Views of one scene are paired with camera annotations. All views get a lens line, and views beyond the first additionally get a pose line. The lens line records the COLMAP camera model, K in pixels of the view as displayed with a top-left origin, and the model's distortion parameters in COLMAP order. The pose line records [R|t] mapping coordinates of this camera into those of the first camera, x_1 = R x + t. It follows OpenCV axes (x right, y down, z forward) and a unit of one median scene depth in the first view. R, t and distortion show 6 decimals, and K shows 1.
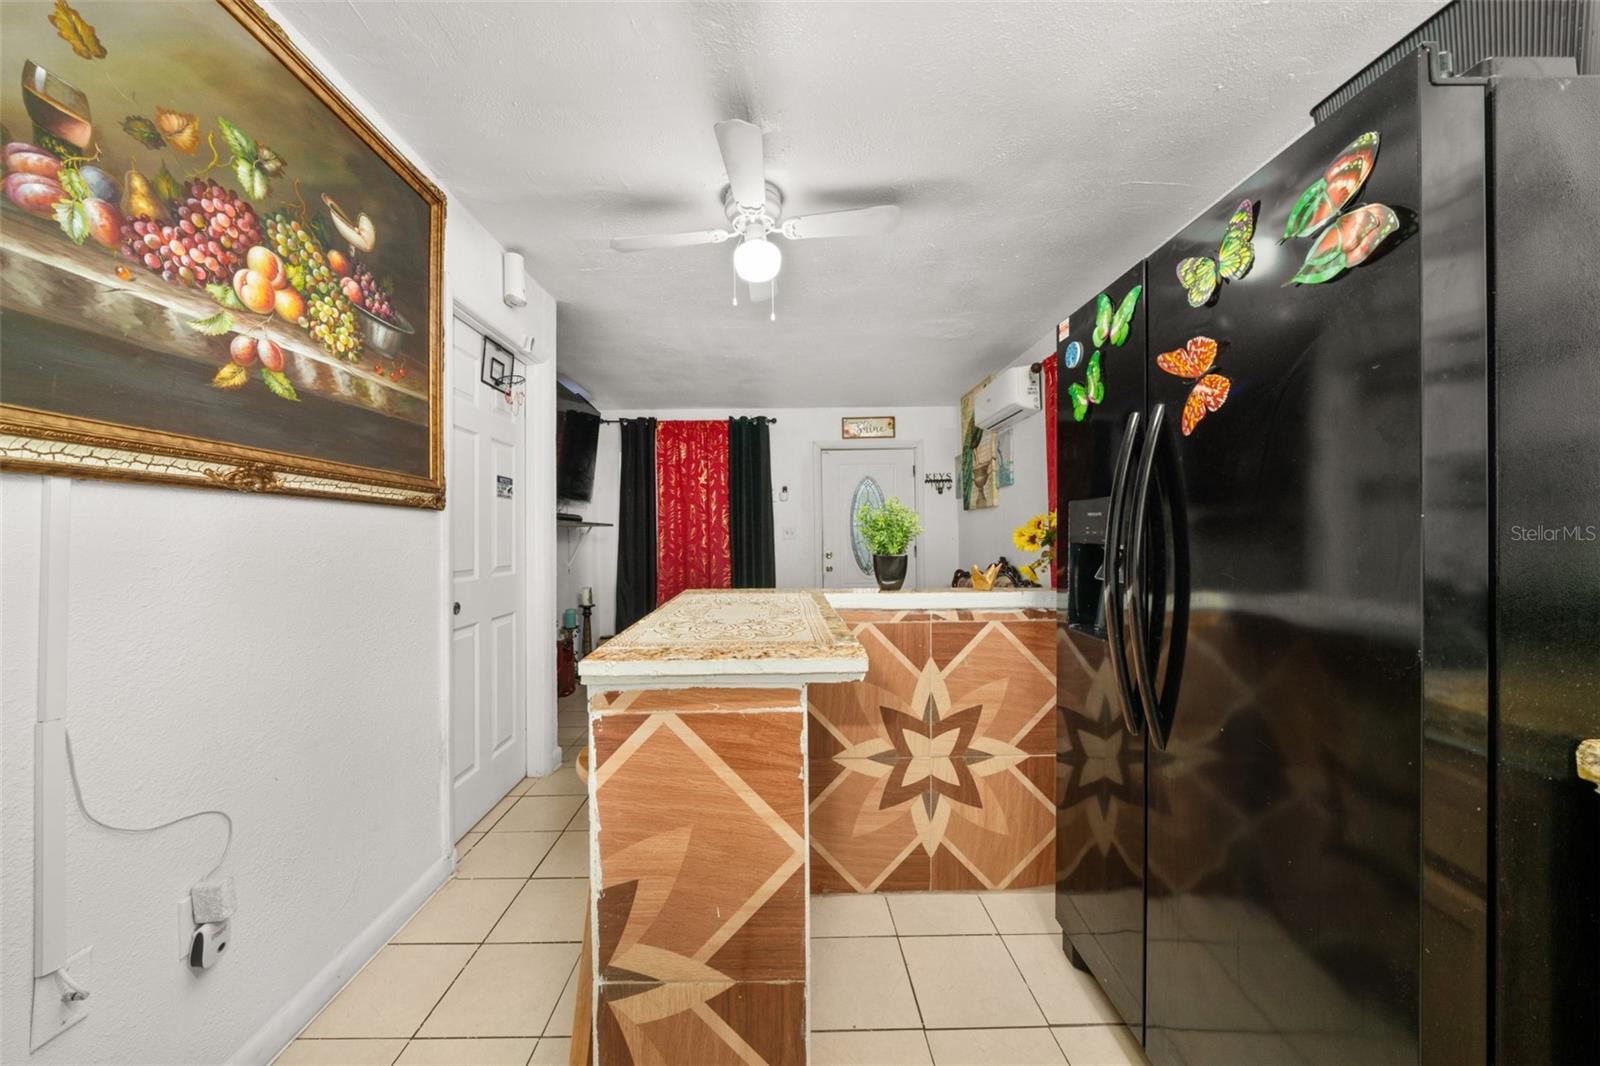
lens RADIAL K [[548.8, 0, 789.2], [0, 548.8, 525.7], [0, 0, 1]] dist [-0.007288, -0.000045]
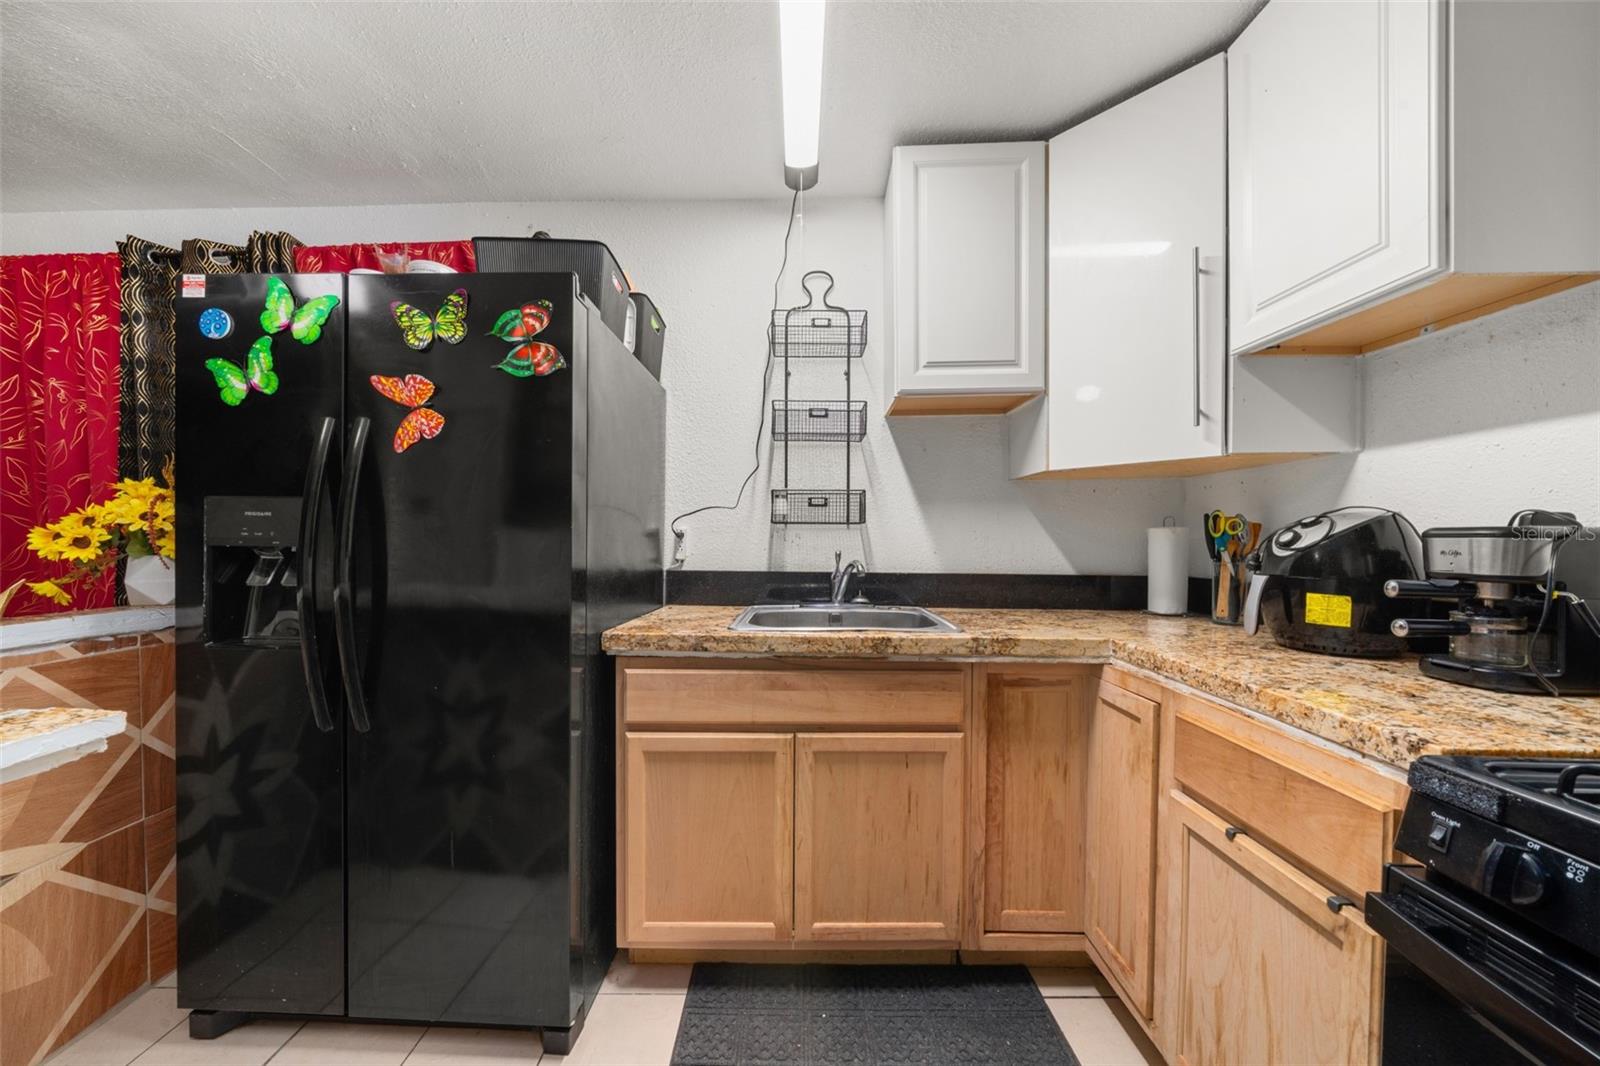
lens RADIAL K [[559.5, 0, 792.4], [0, 559.5, 543.5], [0, 0, 1]] dist [-0.006277, 0.000685]
pose [[0.029013, -0.003987, 0.999571, -0.500991], [-0.020046, 0.999789, 0.004570, 0.009345], [-0.999378, -0.020170, 0.028927, 0.125120]]
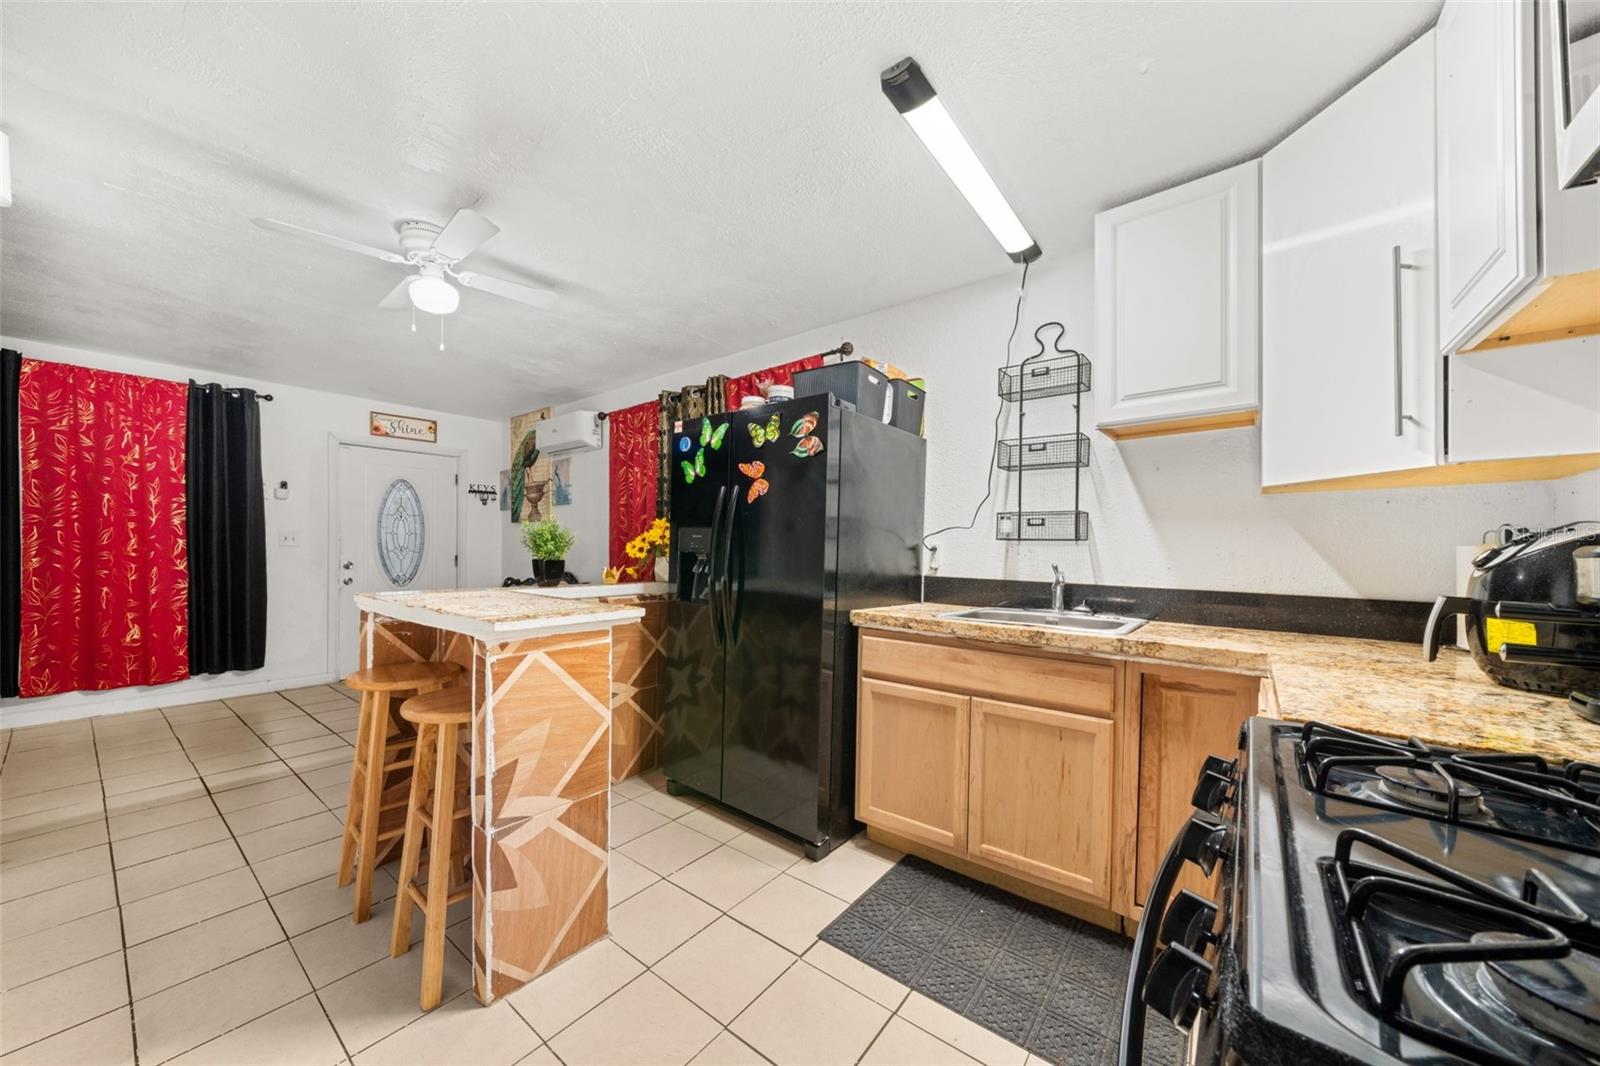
lens RADIAL K [[555.8, 0, 778.3], [0, 555.8, 530.4], [0, 0, 1]] dist [-0.004908, 0.000139]
pose [[0.647827, 0.040229, 0.760724, -0.993701], [-0.031187, 0.999168, -0.026281, -0.000059], [-0.761149, -0.006699, 0.648543, -0.597704]]
